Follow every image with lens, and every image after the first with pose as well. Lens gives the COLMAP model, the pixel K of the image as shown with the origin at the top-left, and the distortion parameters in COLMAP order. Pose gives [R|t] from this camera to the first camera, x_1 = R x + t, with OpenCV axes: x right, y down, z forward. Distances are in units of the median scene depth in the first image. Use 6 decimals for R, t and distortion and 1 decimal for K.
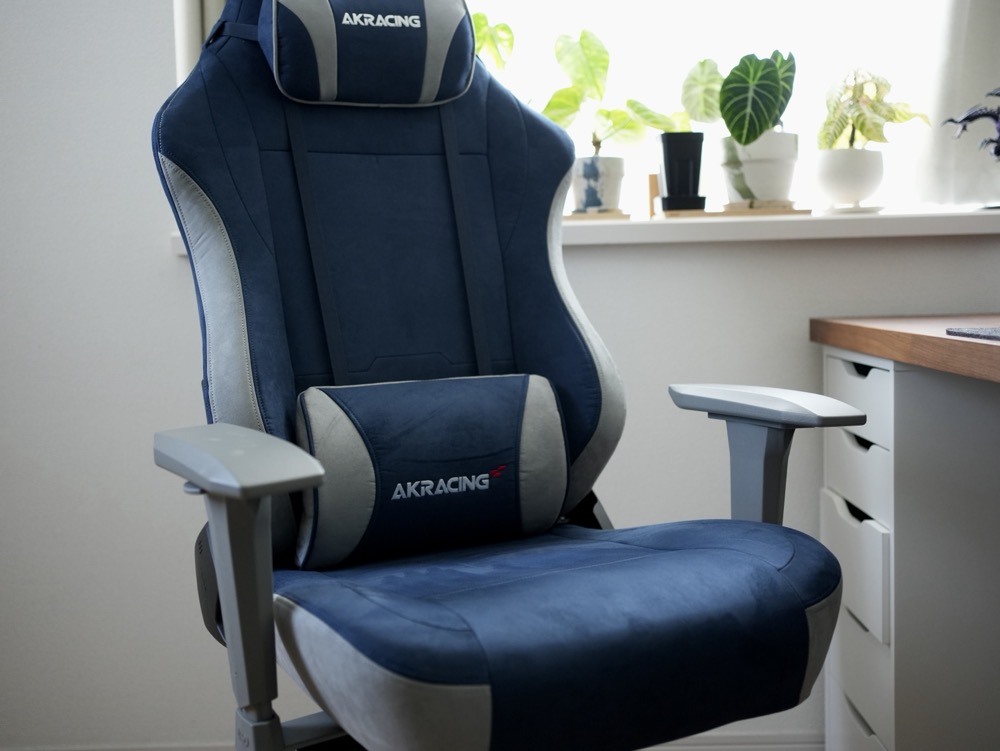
lens RADIAL K [[1146.8, 0, 496.5], [0, 1146.8, 380.7], [0, 0, 1]] dist [0.051007, 0.000000]
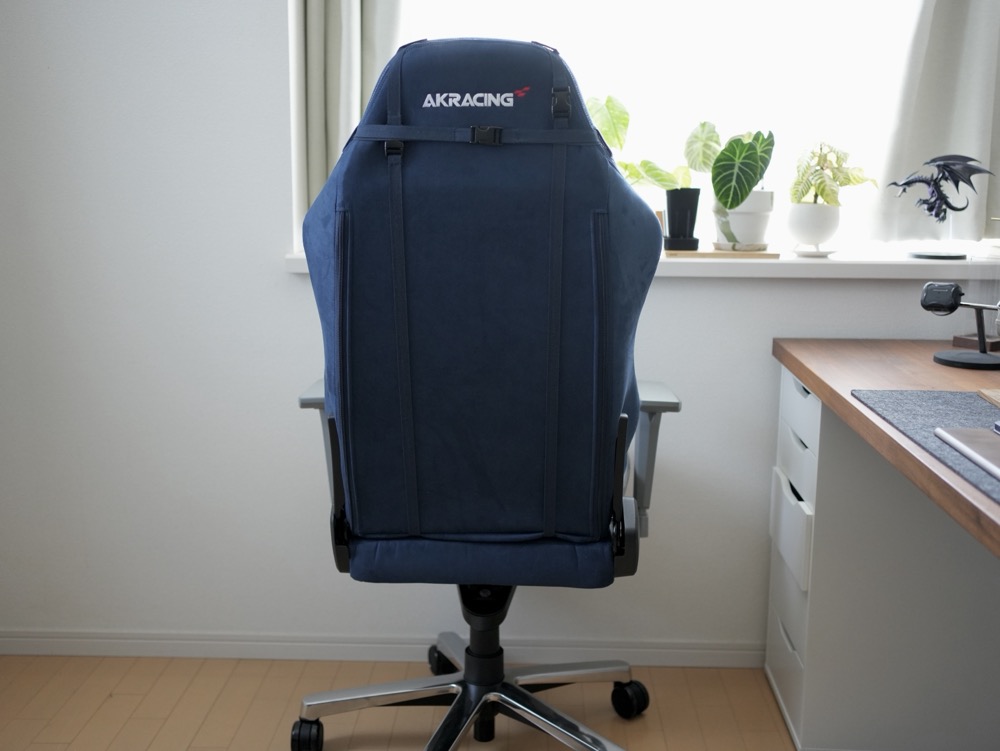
lens RADIAL K [[1146.8, 0, 490.6], [0, 1146.8, 379.8], [0, 0, 1]] dist [0.051007, 0.000000]
pose [[0.999418, 0.033093, -0.008237, -0.035063], [-0.031897, 0.992556, 0.117535, -0.147238], [0.012065, -0.117203, 0.993035, -0.298359]]
